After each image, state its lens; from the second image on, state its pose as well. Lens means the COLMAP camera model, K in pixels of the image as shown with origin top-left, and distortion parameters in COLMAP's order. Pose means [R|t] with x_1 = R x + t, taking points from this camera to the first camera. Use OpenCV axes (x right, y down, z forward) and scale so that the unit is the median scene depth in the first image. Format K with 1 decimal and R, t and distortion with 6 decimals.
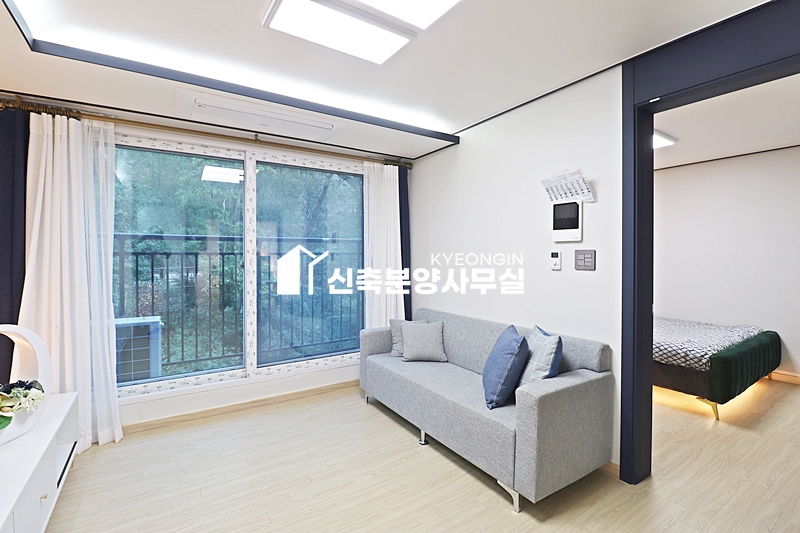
lens RADIAL K [[368.3, 0, 399.4], [0, 368.3, 260.8], [0, 0, 1]] dist [0.000024, -0.012775]
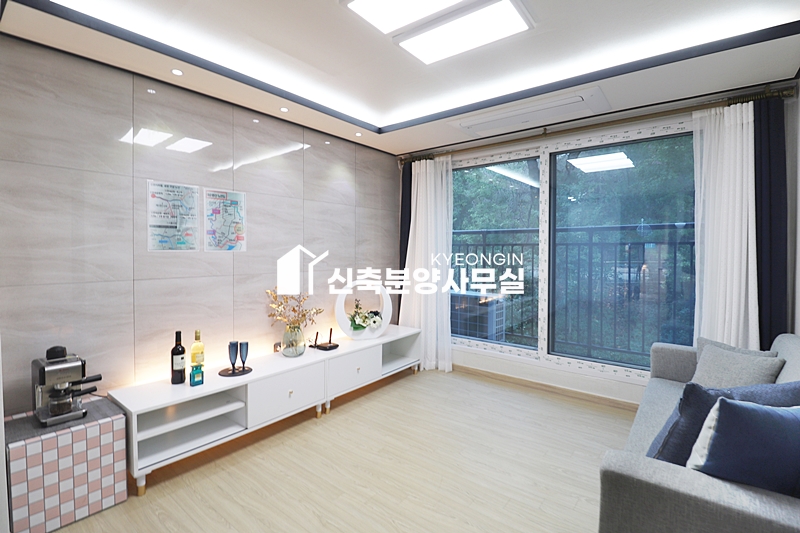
lens RADIAL K [[374.1, 0, 400.0], [0, 374.1, 258.6], [0, 0, 1]] dist [-0.000374, -0.013687]
pose [[0.318582, 0.022411, -0.947630, 0.619109], [-0.016396, 0.999701, 0.018130, 0.014776], [0.947753, 0.009761, 0.318854, 0.355290]]
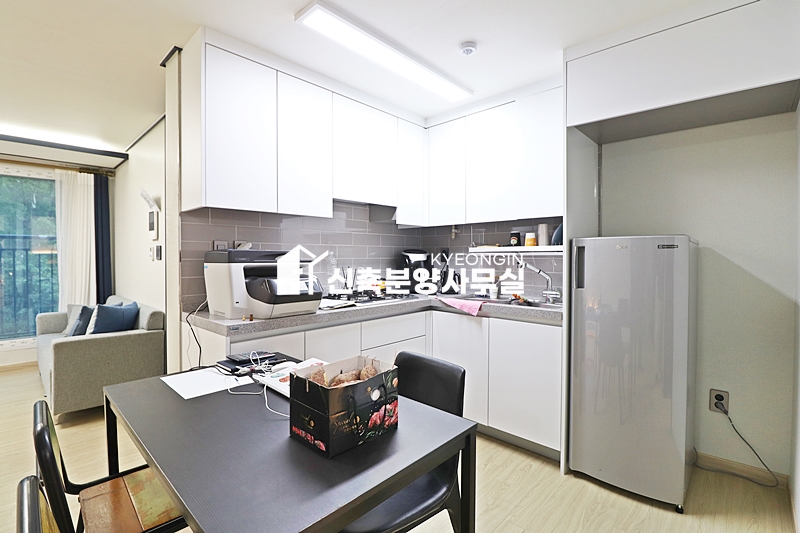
lens RADIAL K [[374.1, 0, 400.0], [0, 374.1, 258.6], [0, 0, 1]] dist [-0.000374, -0.013687]
pose [[0.970508, -0.001249, 0.241064, 1.004556], [0.002637, 0.999982, -0.005434, 0.029841], [-0.241053, 0.005910, 0.970494, -0.573586]]
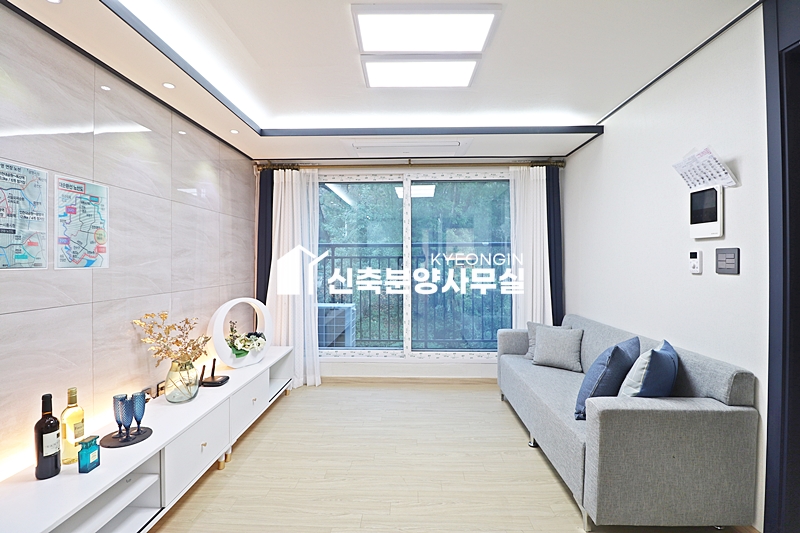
lens RADIAL K [[368.3, 0, 399.4], [0, 368.3, 260.8], [0, 0, 1]] dist [0.000024, -0.012775]
pose [[0.821720, -0.001037, -0.569891, 0.357038], [-0.006425, 0.999918, -0.011084, 0.009976], [0.569855, 0.012770, 0.821646, -0.029051]]
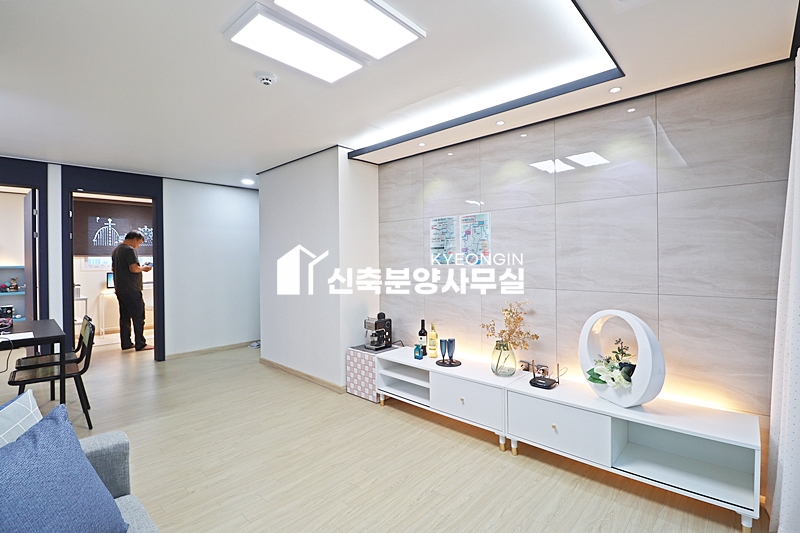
lens RADIAL K [[374.1, 0, 400.0], [0, 374.1, 258.6], [0, 0, 1]] dist [-0.000374, -0.013687]
pose [[-0.971351, 0.010563, -0.237415, -0.031795], [0.007861, 0.999893, 0.012326, -0.019712], [0.237520, 0.010106, -0.971330, 1.441801]]
